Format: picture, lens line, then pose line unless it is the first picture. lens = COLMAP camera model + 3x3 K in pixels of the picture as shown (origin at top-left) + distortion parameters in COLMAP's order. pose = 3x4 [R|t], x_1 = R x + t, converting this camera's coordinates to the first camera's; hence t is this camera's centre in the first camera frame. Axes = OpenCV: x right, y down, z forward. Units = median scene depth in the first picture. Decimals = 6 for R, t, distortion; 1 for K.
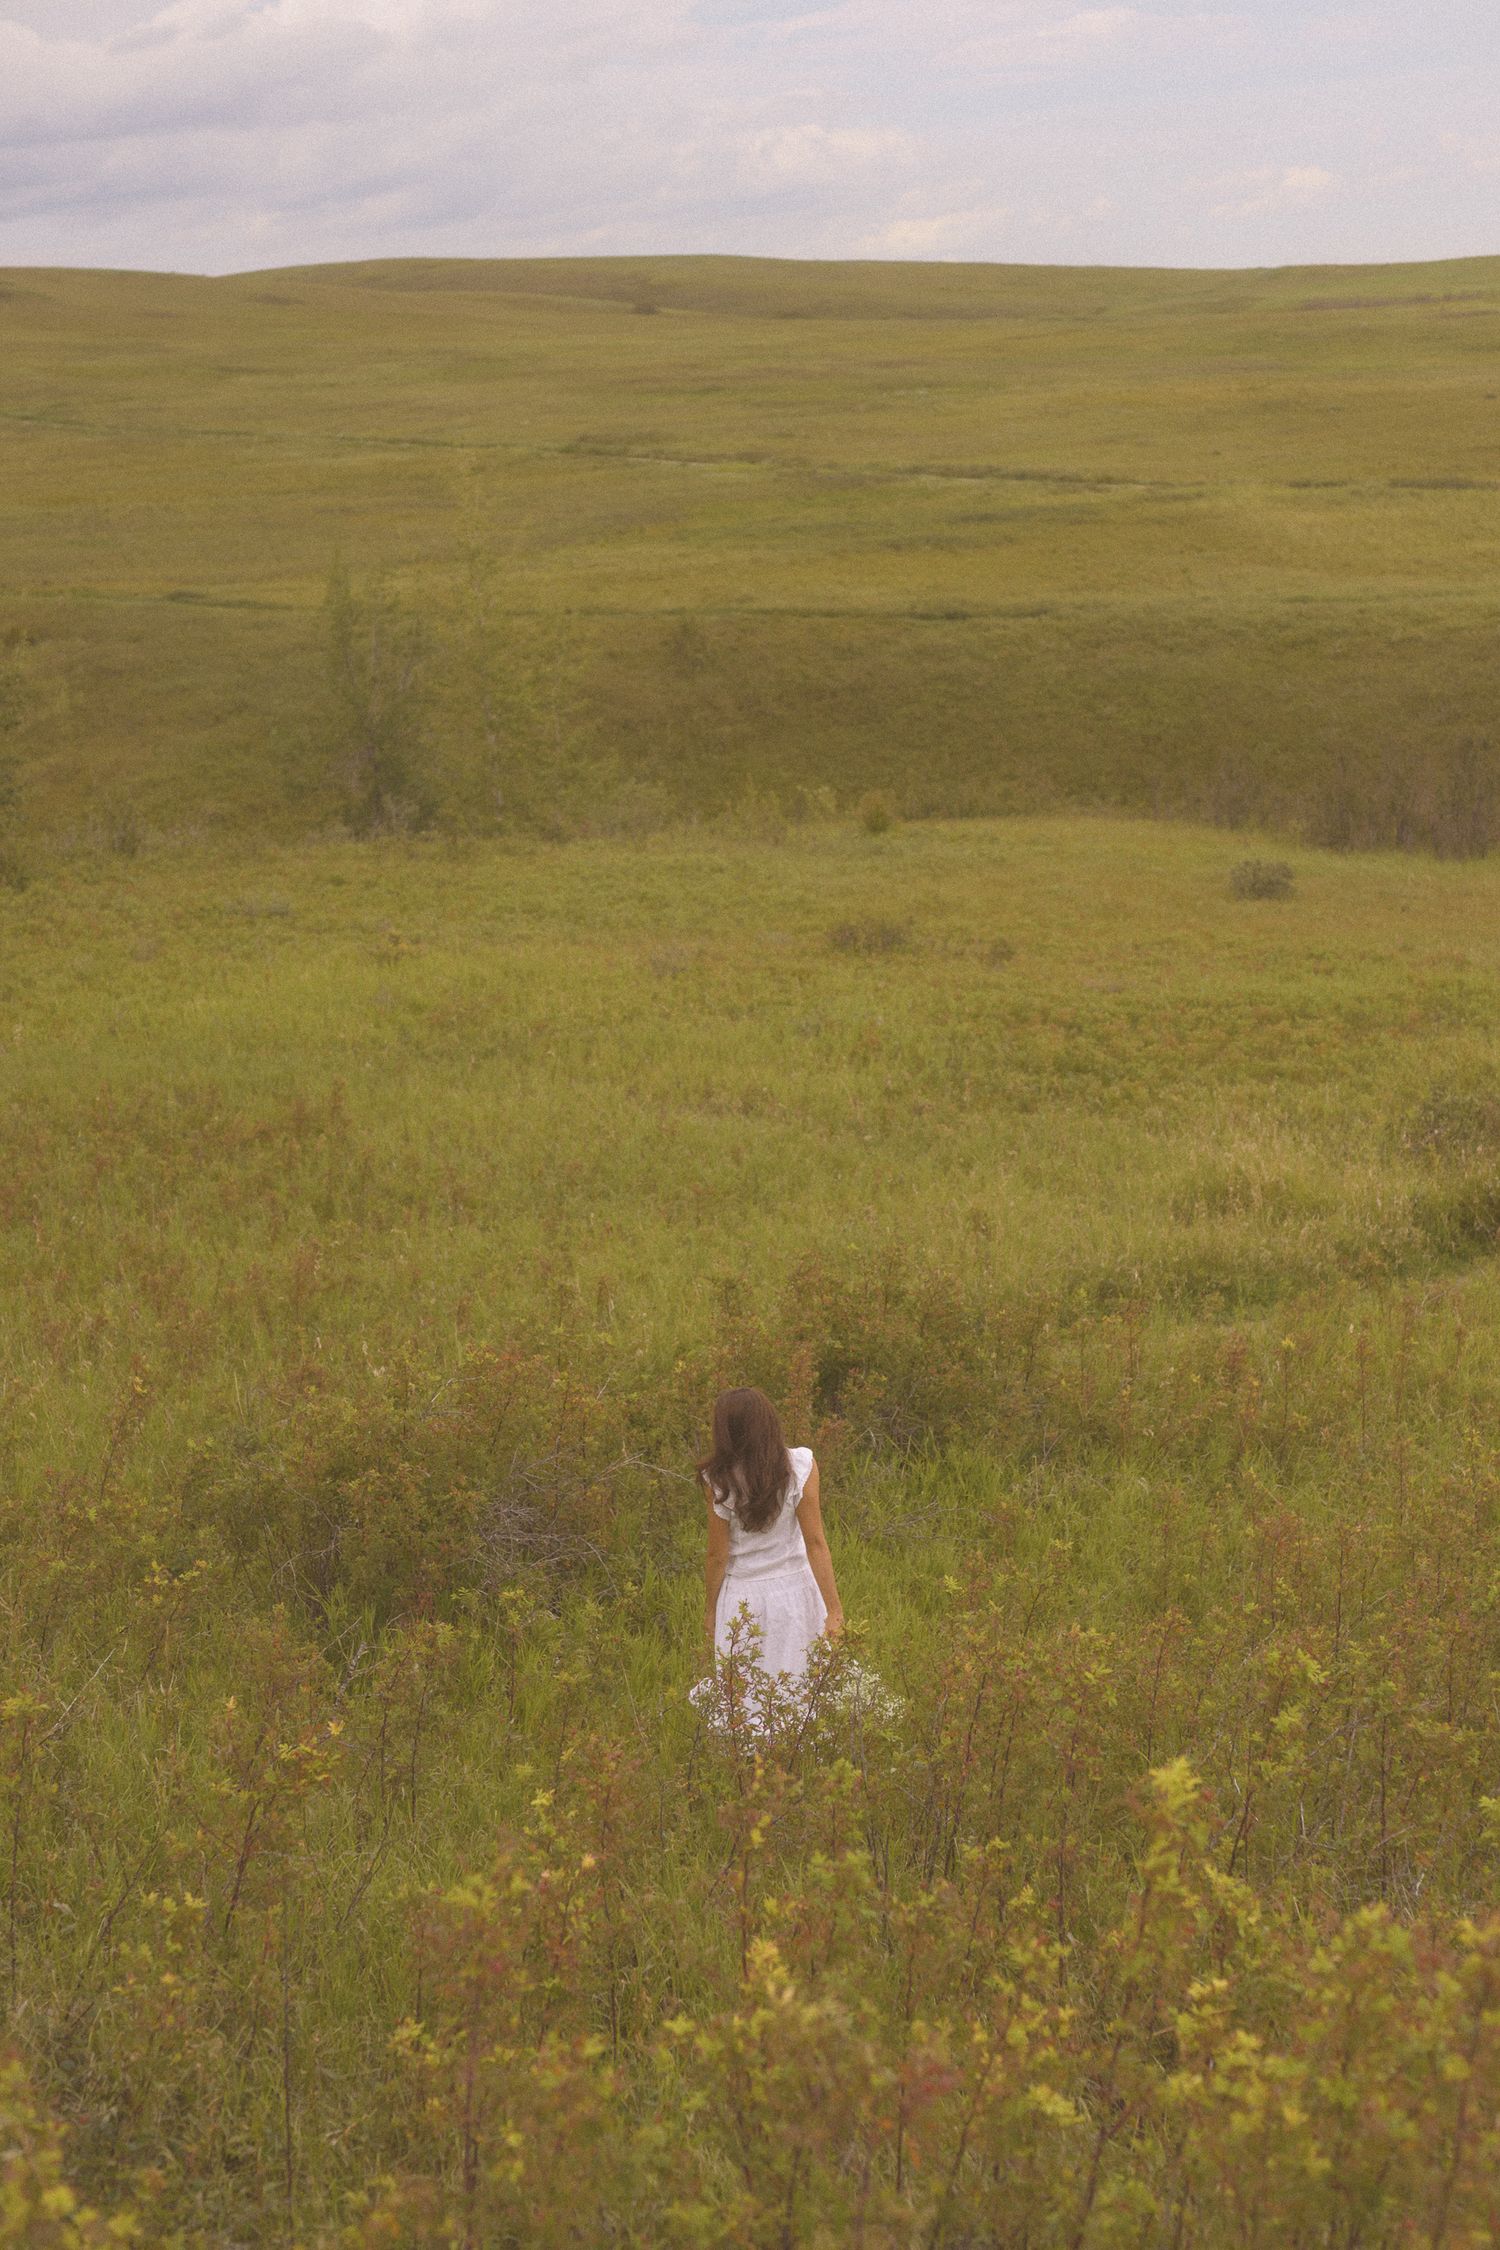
lens RADIAL K [[3250.3, 0, 753.4], [0, 3250.3, 1102.2], [0, 0, 1]] dist [-0.007448, 0.049058]
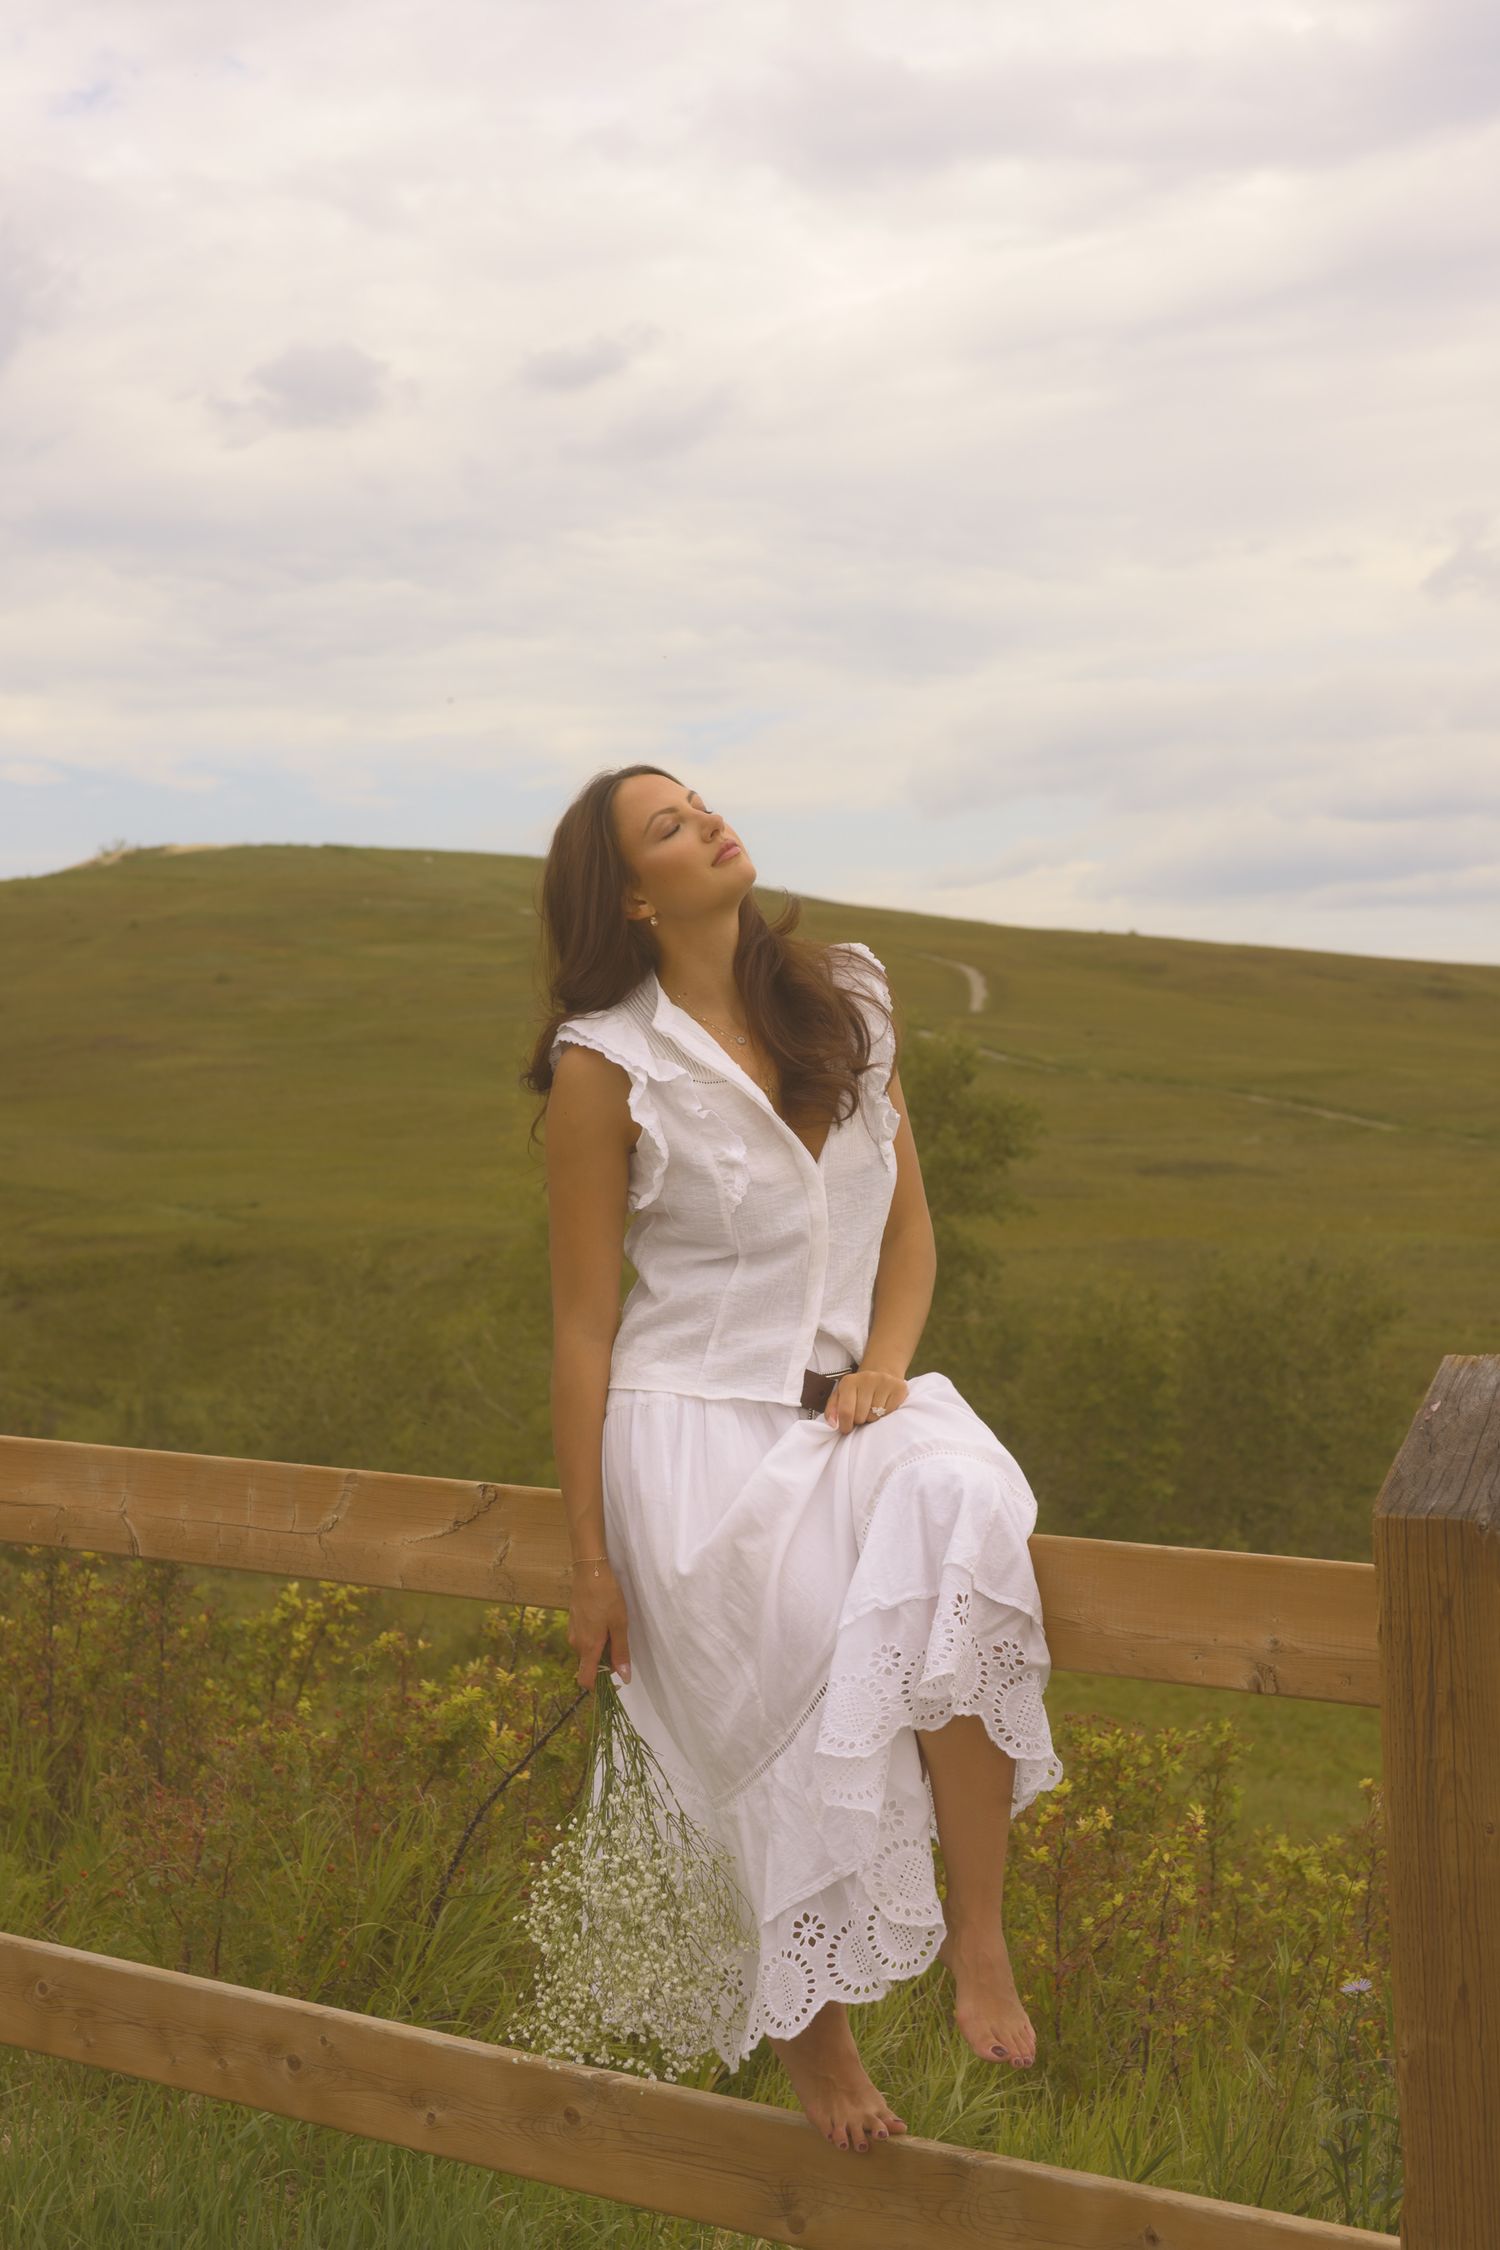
lens RADIAL K [[4066.8, 0, 750.0], [0, 4066.8, 1125.0], [0, 0, 1]] dist [0.015722, 0.051638]
pose [[0.924807, 0.060551, -0.375587, -0.003904], [-0.138733, 0.972945, -0.184747, 0.011243], [0.354239, 0.222962, 0.908187, -0.034173]]
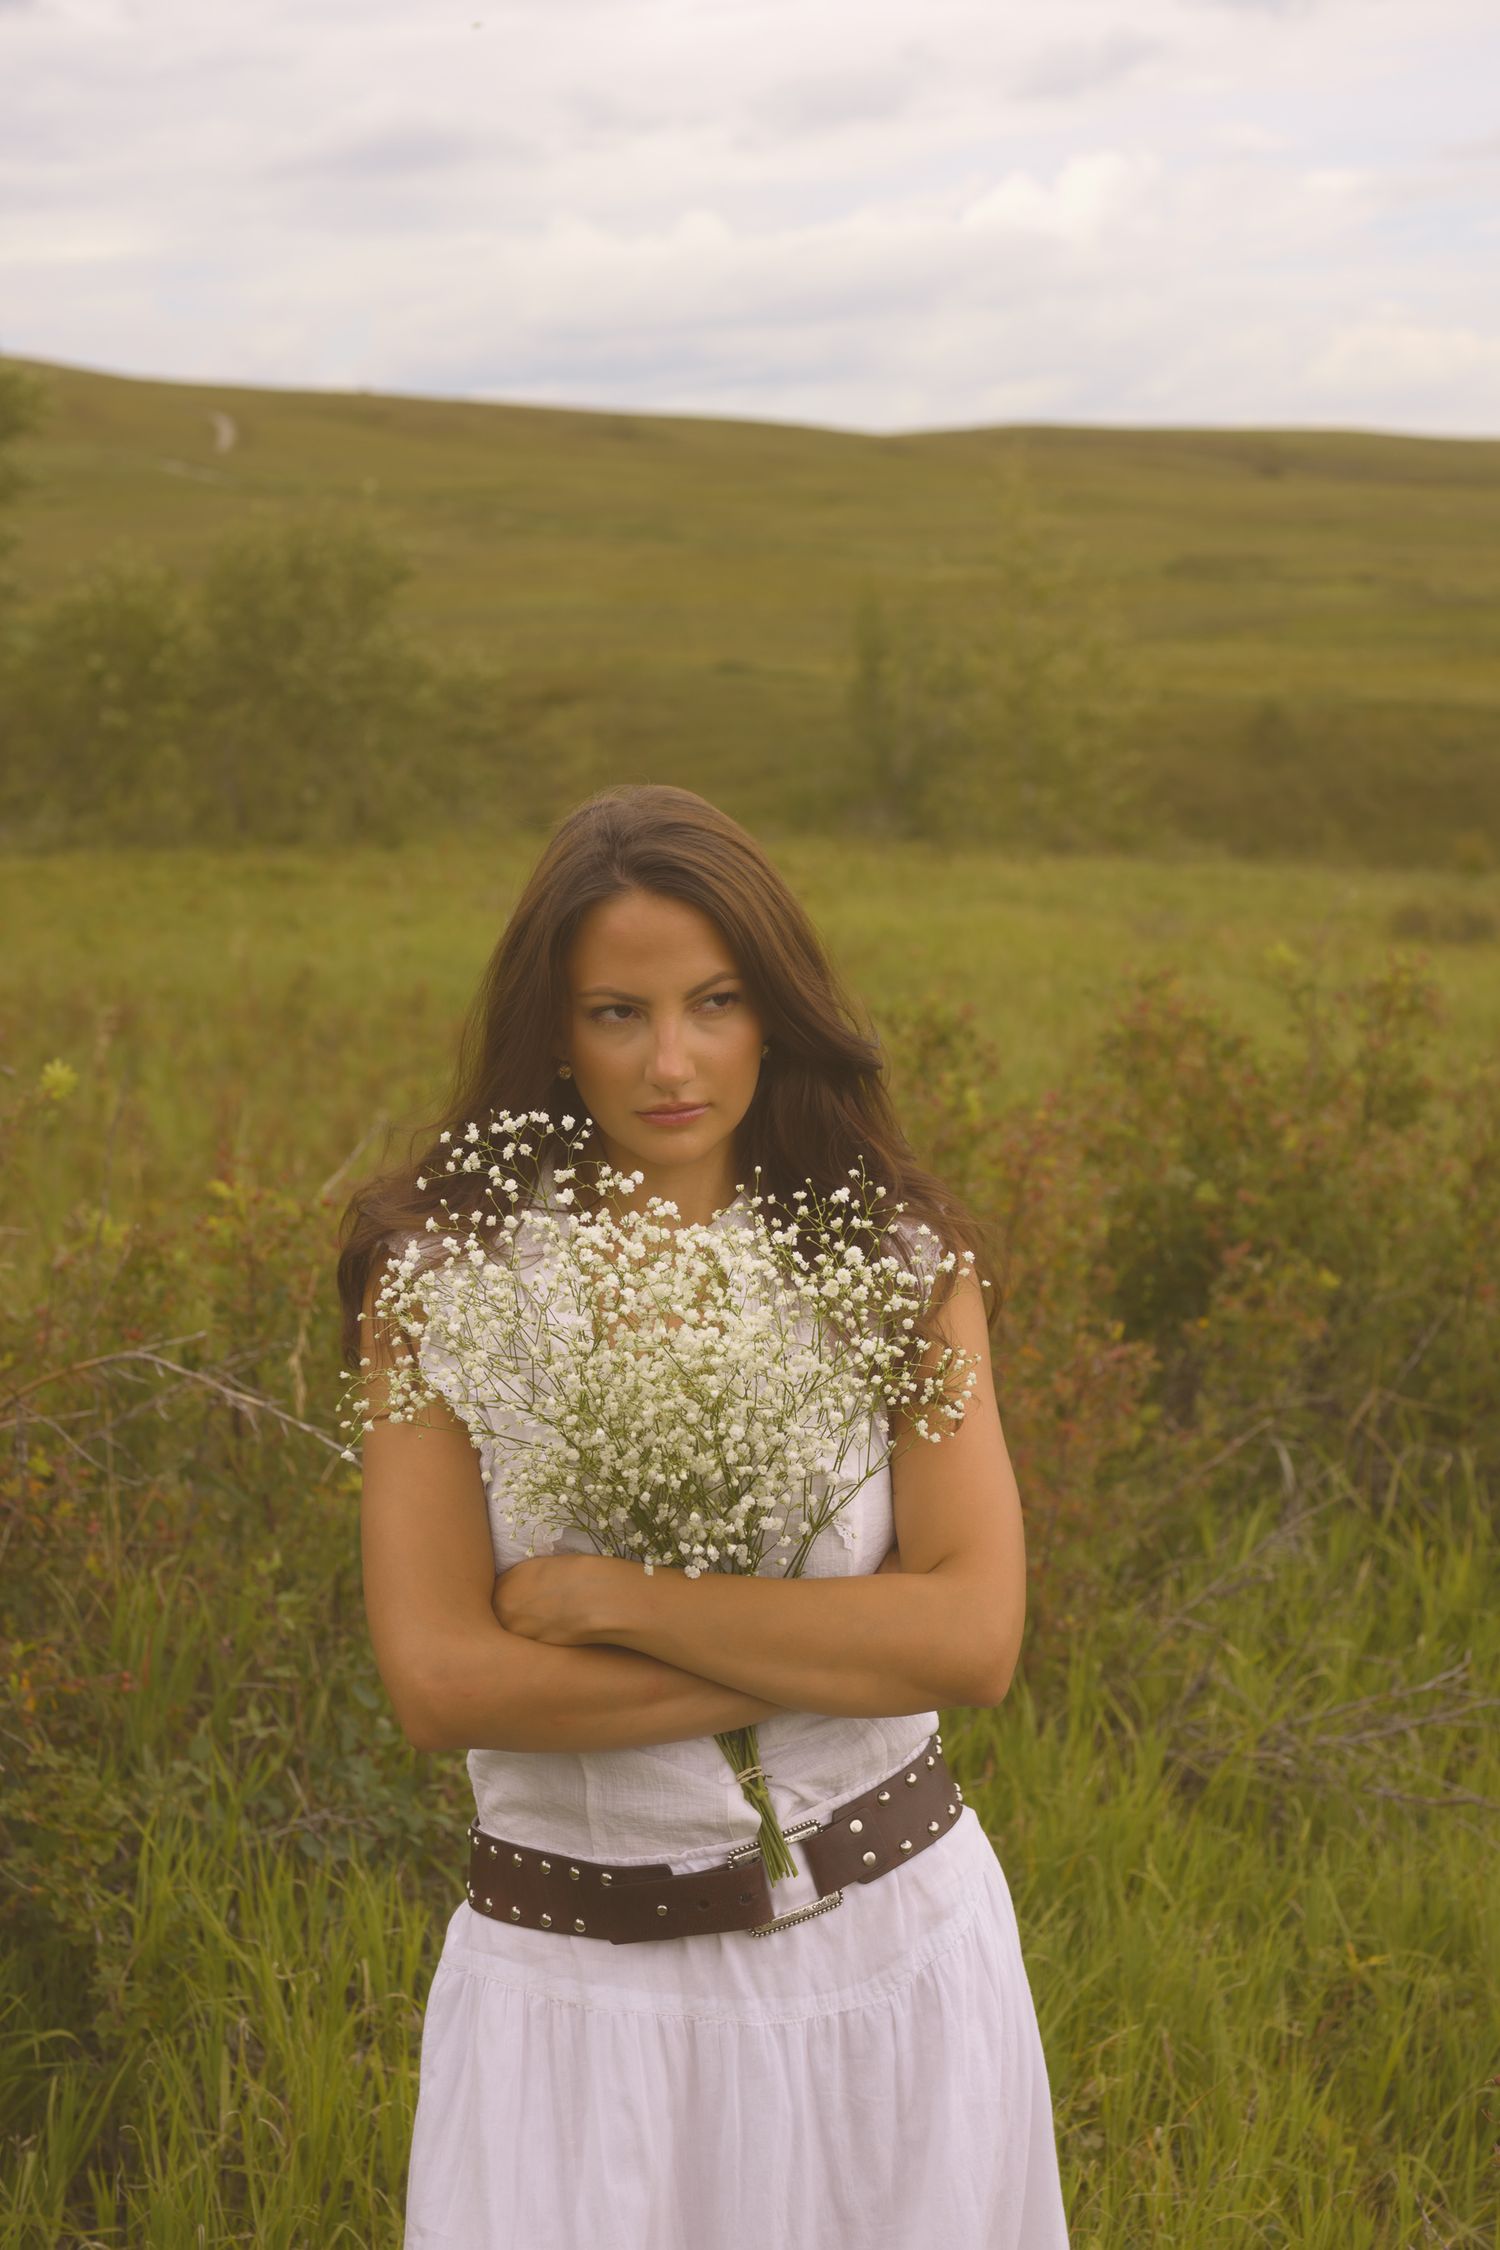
lens RADIAL K [[3205.9, 0, 812.9], [0, 3205.9, 1124.1], [0, 0, 1]] dist [-0.018866, -0.014811]
pose [[0.984166, 0.067927, -0.163720, 0.005952], [-0.076120, 0.996114, -0.044292, 0.012765], [0.160075, 0.056053, 0.985512, 0.098920]]
